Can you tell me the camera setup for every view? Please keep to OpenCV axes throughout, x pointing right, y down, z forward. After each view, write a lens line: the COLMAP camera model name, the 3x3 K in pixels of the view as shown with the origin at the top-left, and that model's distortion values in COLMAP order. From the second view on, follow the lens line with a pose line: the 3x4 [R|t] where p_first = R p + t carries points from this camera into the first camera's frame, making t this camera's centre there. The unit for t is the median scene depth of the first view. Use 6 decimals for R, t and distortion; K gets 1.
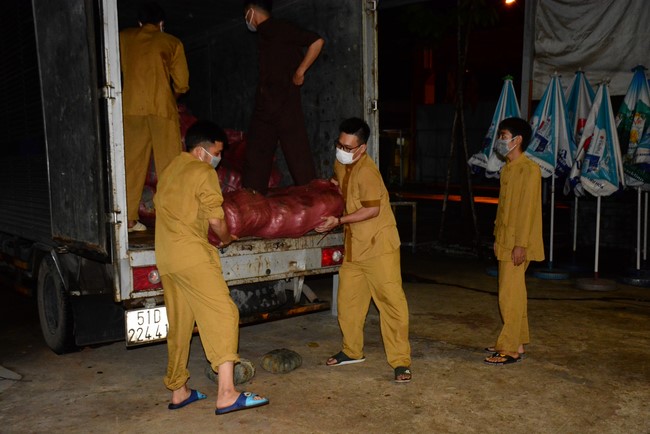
lens RADIAL K [[683.3, 0, 329.7], [0, 683.3, 217.6], [0, 0, 1]] dist [0.027869, 0.000000]
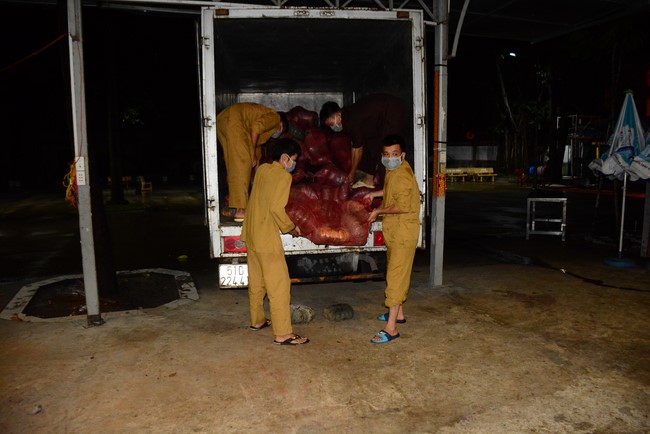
lens RADIAL K [[501.7, 0, 329.7], [0, 501.7, 217.0], [0, 0, 1]] dist [-0.142212, 0.080904]
pose [[0.878140, 0.045300, -0.476253, 0.386388], [-0.032654, 0.998861, 0.034800, -0.015263], [0.477287, -0.015008, 0.878619, 0.121921]]
